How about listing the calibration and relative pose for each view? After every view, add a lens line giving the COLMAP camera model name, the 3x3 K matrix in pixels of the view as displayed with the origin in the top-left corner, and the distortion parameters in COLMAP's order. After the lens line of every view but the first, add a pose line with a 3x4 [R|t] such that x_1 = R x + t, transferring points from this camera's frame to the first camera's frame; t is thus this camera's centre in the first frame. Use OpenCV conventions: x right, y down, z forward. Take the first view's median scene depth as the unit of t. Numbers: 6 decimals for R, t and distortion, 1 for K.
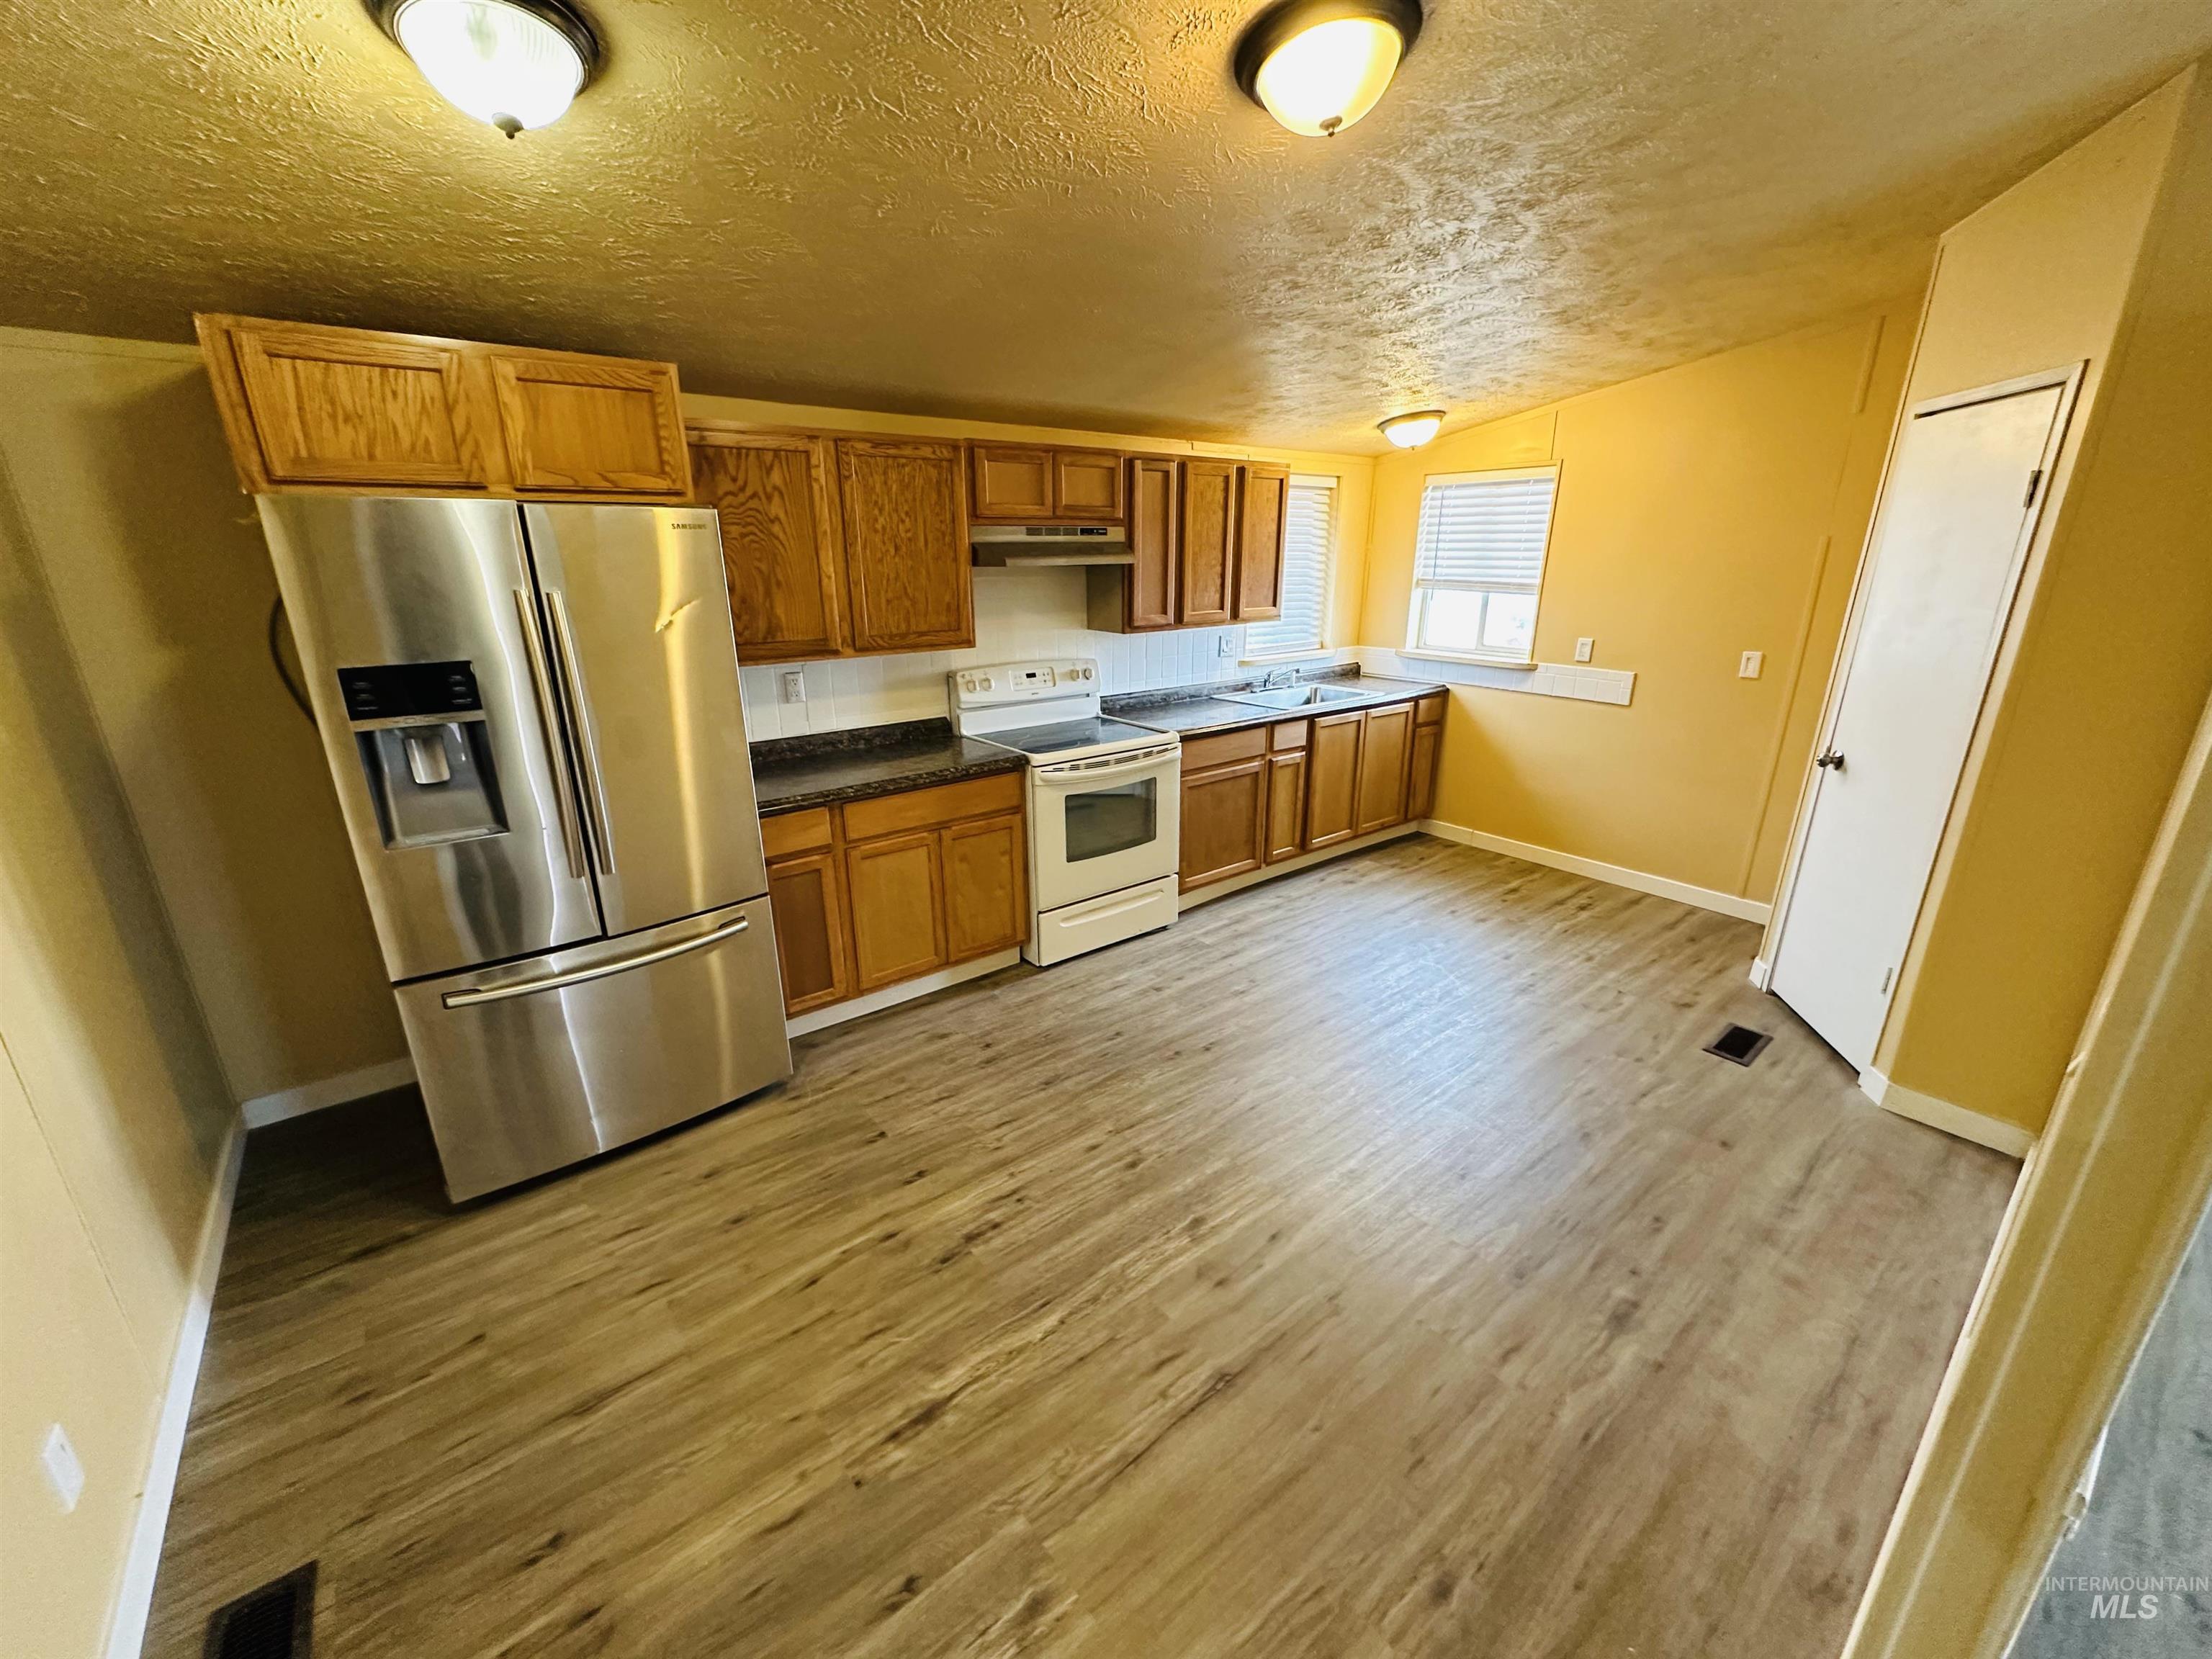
lens RADIAL K [[879.4, 0, 1105.8], [0, 879.4, 830.2], [0, 0, 1]] dist [-0.005502, 0.001126]
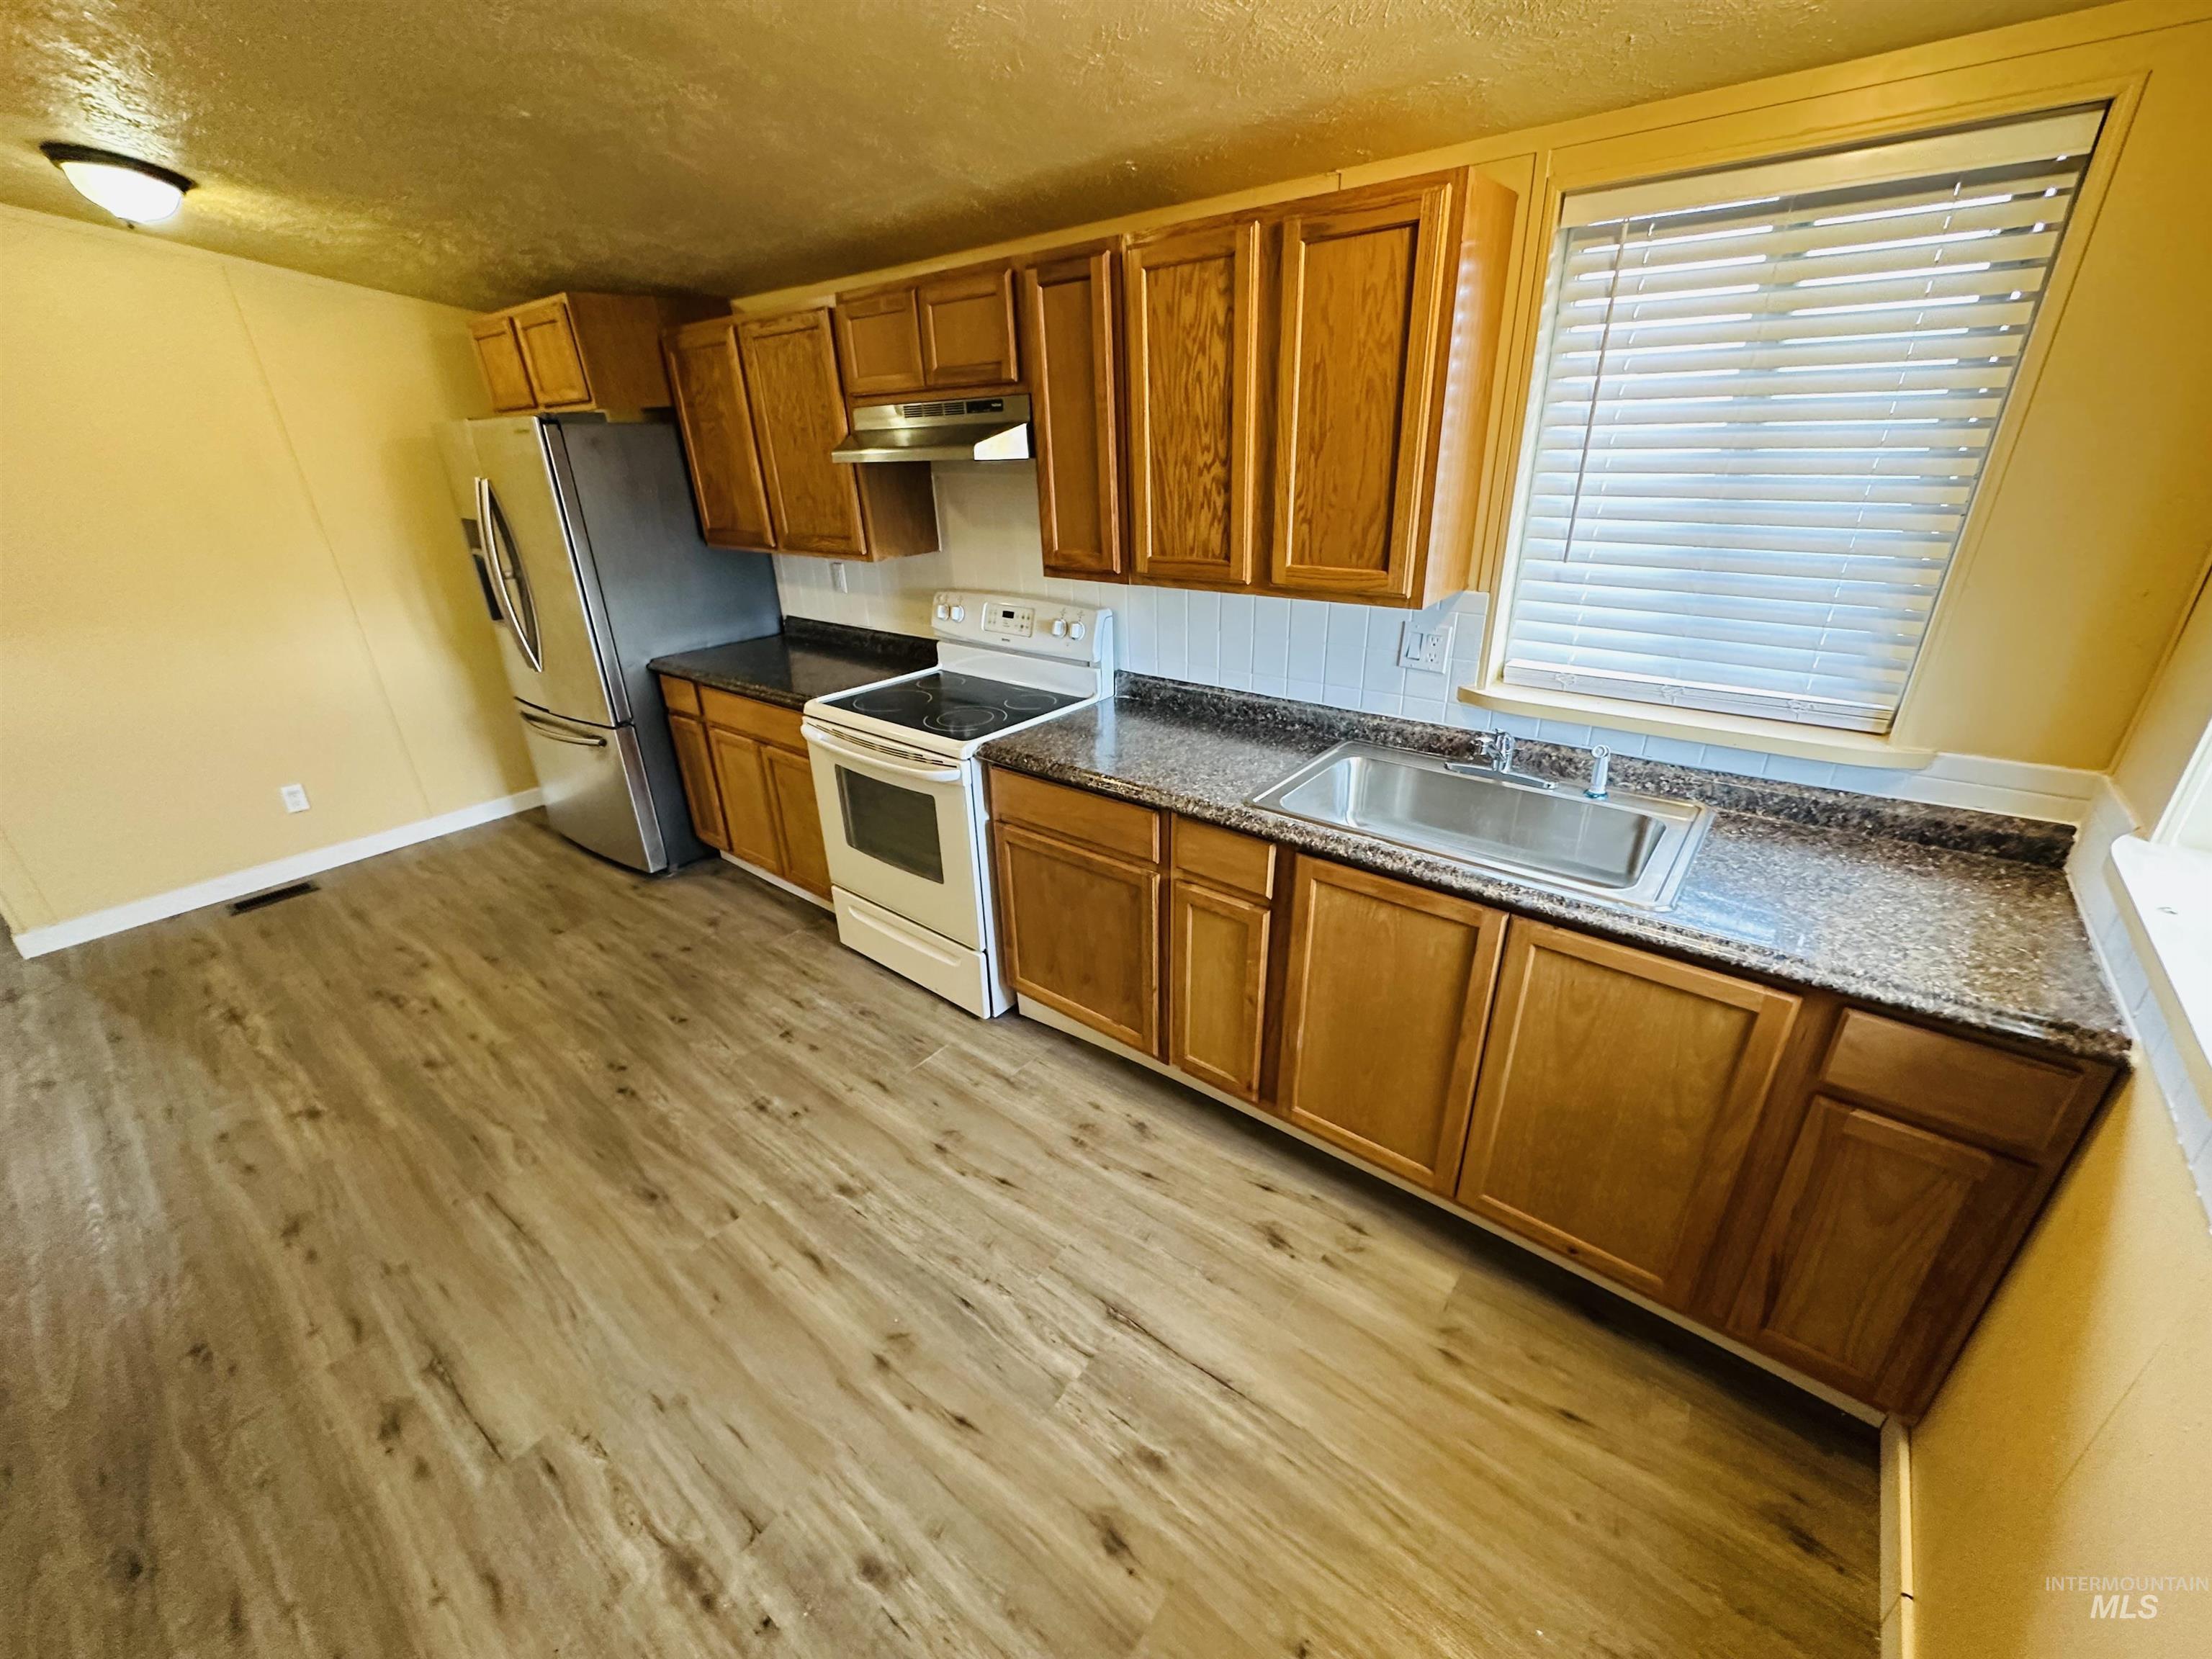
lens RADIAL K [[879.4, 0, 1108.2], [0, 879.4, 829.9], [0, 0, 1]] dist [-0.005502, 0.001126]
pose [[0.220162, 0.399732, -0.889799, 0.906325], [-0.270048, 0.901506, 0.338173, -0.393440], [0.937338, 0.165836, 0.306424, 1.221478]]
